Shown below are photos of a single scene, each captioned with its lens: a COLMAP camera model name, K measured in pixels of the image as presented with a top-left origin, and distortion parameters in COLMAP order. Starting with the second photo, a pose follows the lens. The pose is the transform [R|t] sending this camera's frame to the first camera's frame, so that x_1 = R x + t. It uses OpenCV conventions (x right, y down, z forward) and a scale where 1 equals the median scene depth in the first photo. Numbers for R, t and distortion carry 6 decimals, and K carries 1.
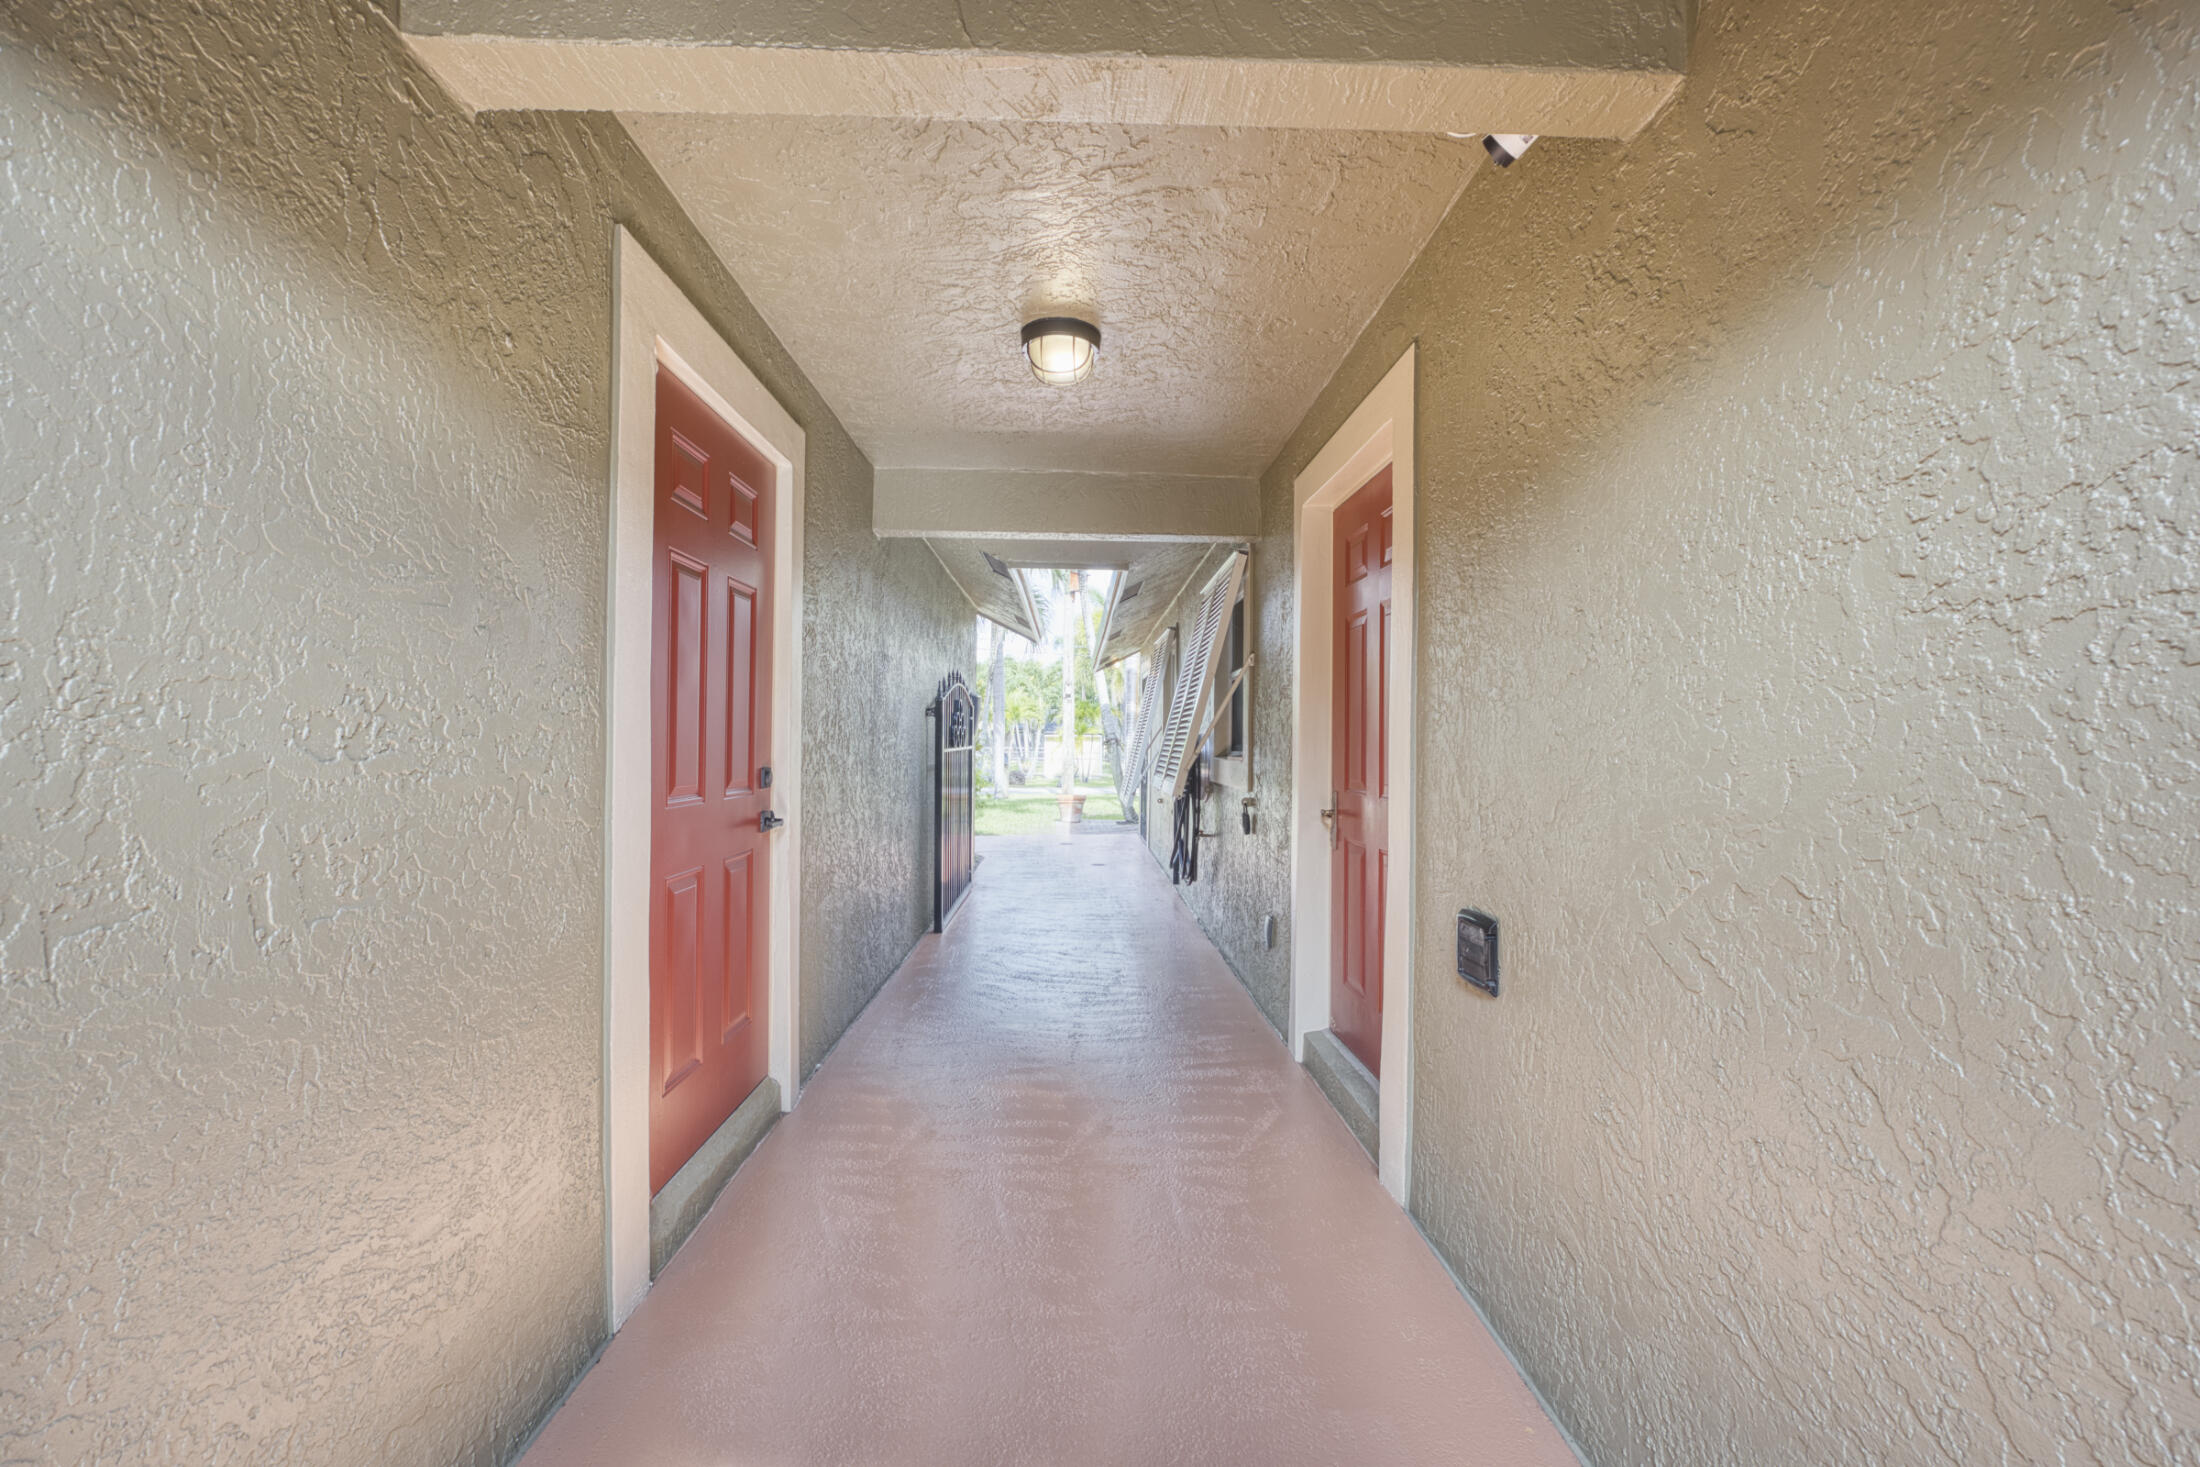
lens RADIAL K [[876.7, 0, 1099.4], [0, 876.7, 738.6], [0, 0, 1]] dist [-0.001012, -0.000097]
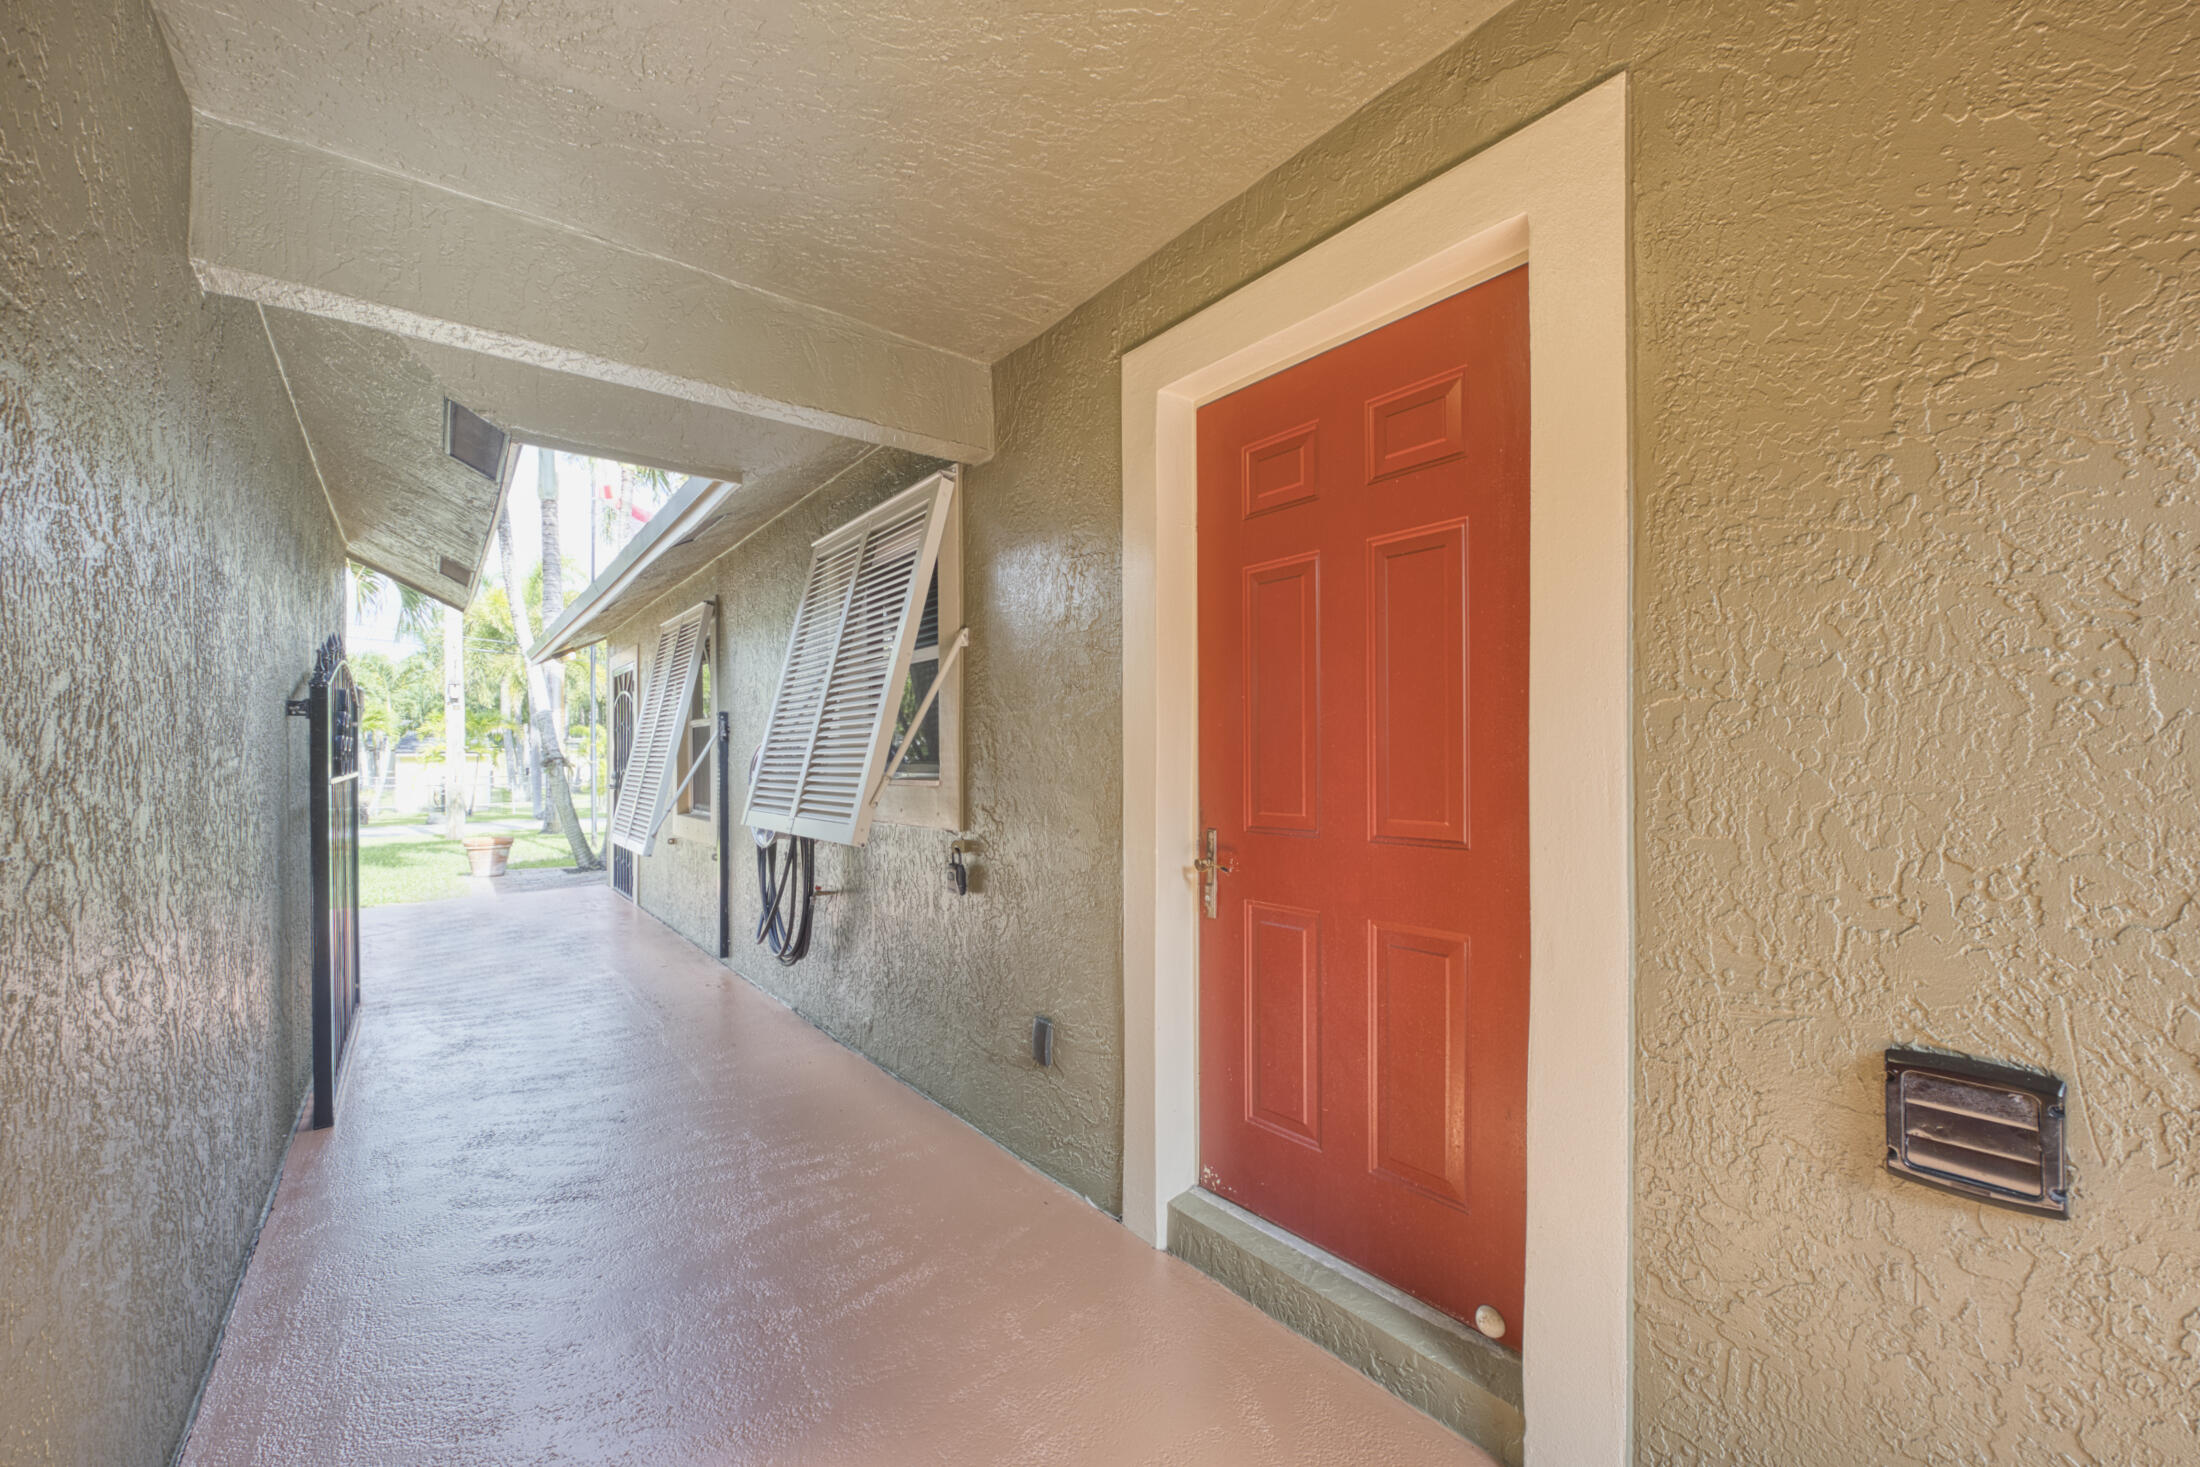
lens RADIAL K [[888.3, 0, 1099.3], [0, 888.3, 758.3], [0, 0, 1]] dist [-0.001519, -0.000254]
pose [[0.811736, -0.012052, 0.583900, -0.132840], [0.009798, 0.999927, 0.007017, 0.000317], [-0.583942, 0.000025, 0.811795, 0.343960]]
